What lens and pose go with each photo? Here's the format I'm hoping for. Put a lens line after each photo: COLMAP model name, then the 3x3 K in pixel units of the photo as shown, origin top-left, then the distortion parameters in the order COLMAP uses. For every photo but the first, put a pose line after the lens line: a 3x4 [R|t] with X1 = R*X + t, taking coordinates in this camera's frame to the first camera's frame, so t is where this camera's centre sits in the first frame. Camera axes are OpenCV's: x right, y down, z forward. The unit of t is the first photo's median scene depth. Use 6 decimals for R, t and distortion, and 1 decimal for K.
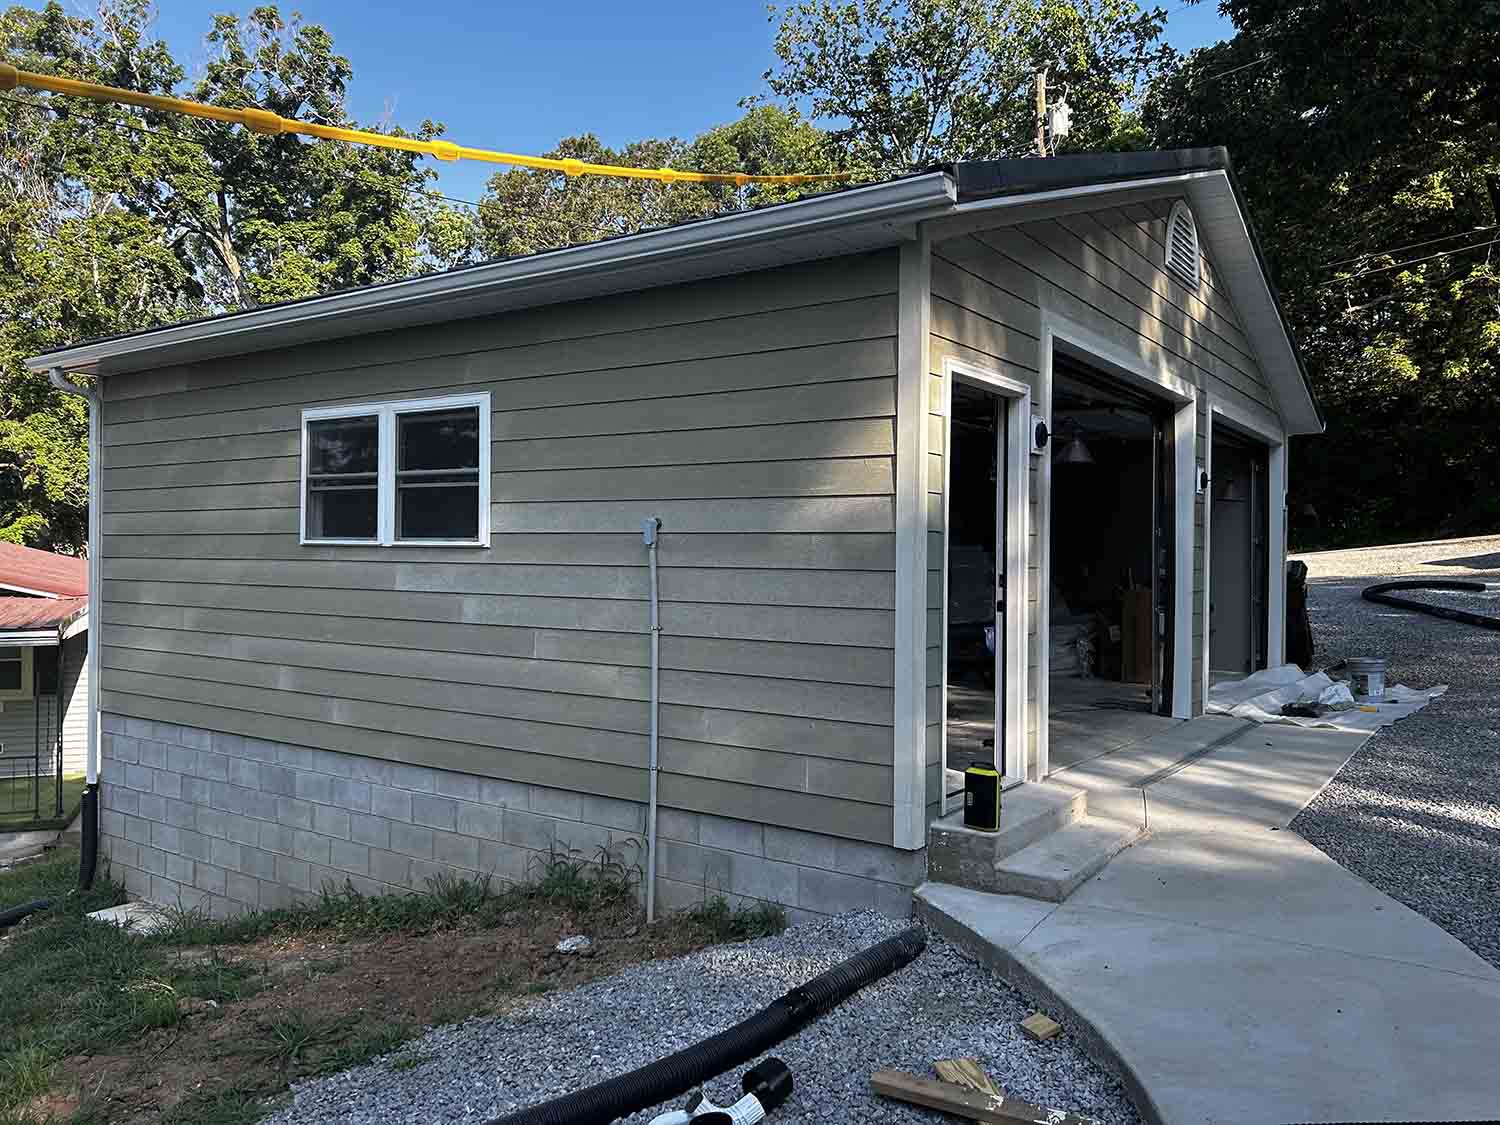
lens RADIAL K [[1128.9, 0, 752.0], [0, 1128.9, 561.8], [0, 0, 1]] dist [0.130618, -0.012640]
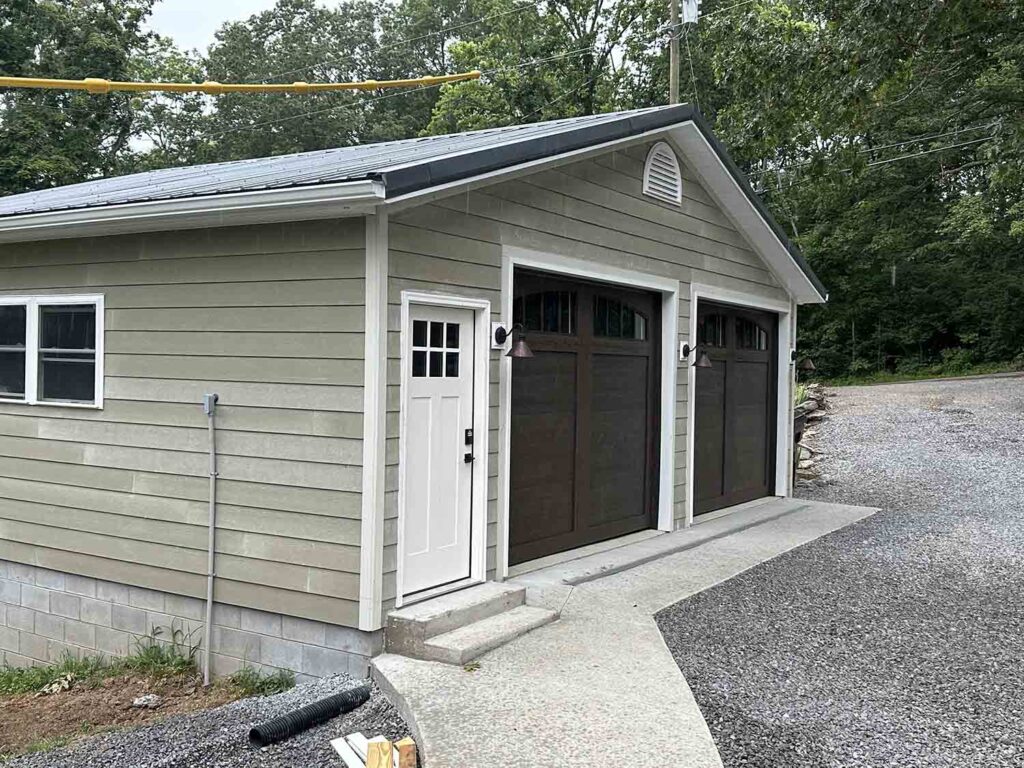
lens RADIAL K [[1035.9, 0, 511.2], [0, 1035.9, 385.2], [0, 0, 1]] dist [0.071679, 0.000000]
pose [[0.999262, 0.008779, 0.037402, 0.216950], [-0.009290, 0.999866, 0.013511, -0.066319], [-0.037278, -0.013849, 0.999209, -0.266935]]
